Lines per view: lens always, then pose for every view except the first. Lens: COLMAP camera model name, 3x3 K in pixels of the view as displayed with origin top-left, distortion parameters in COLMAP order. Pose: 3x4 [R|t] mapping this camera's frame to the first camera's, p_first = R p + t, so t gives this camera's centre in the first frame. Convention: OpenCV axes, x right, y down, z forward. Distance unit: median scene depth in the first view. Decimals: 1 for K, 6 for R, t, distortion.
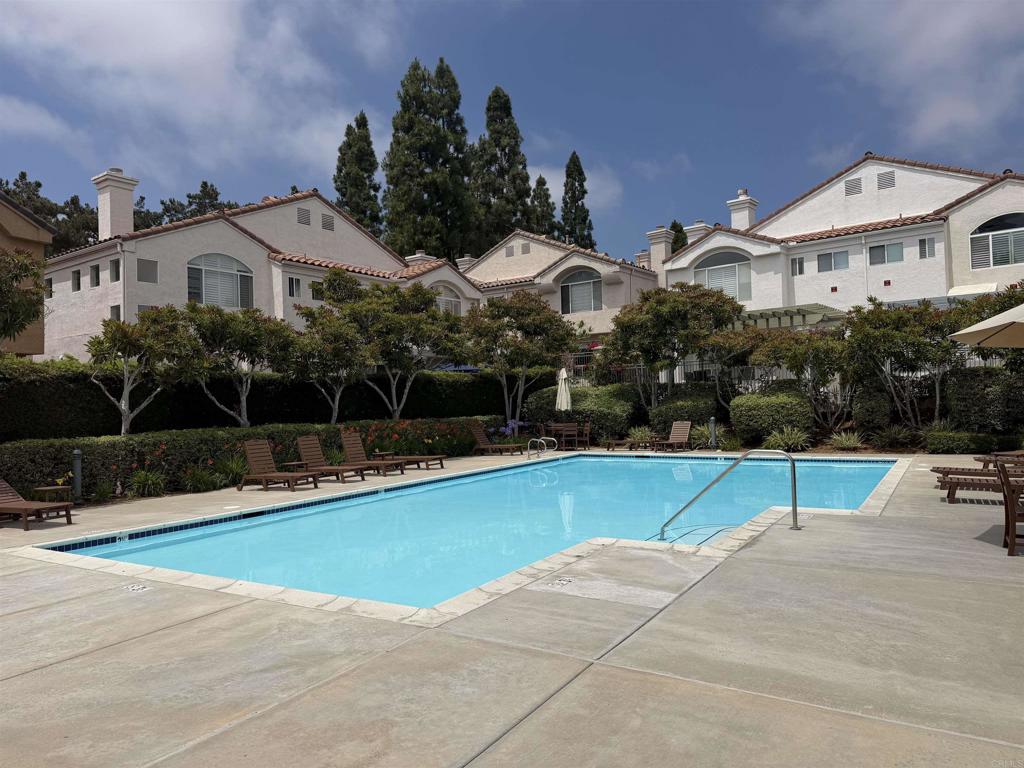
lens RADIAL K [[690.9, 0, 512.0], [0, 690.9, 384.0], [0, 0, 1]] dist [0.082379, -0.103905]
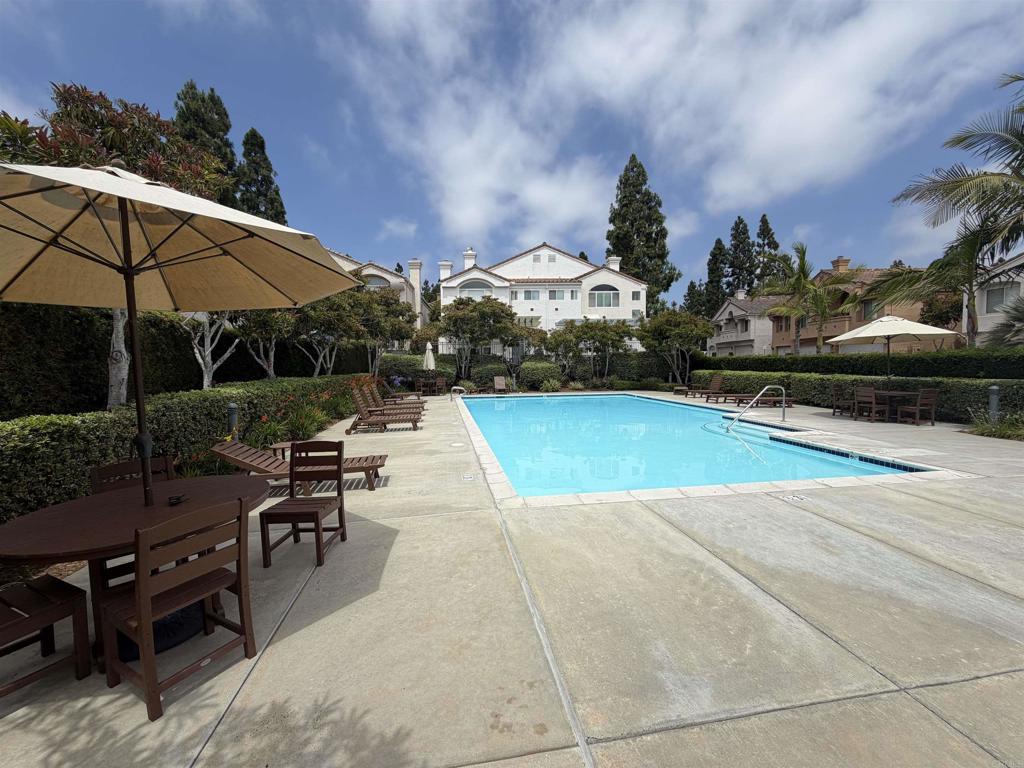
lens RADIAL K [[397.9, 0, 512.0], [0, 397.9, 384.0], [0, 0, 1]] dist [-0.014141, -0.000029]
pose [[0.757107, -0.013313, 0.653155, -0.335132], [-0.028279, 0.998187, 0.053125, 0.016396], [-0.652678, -0.058692, 0.755359, 0.200860]]
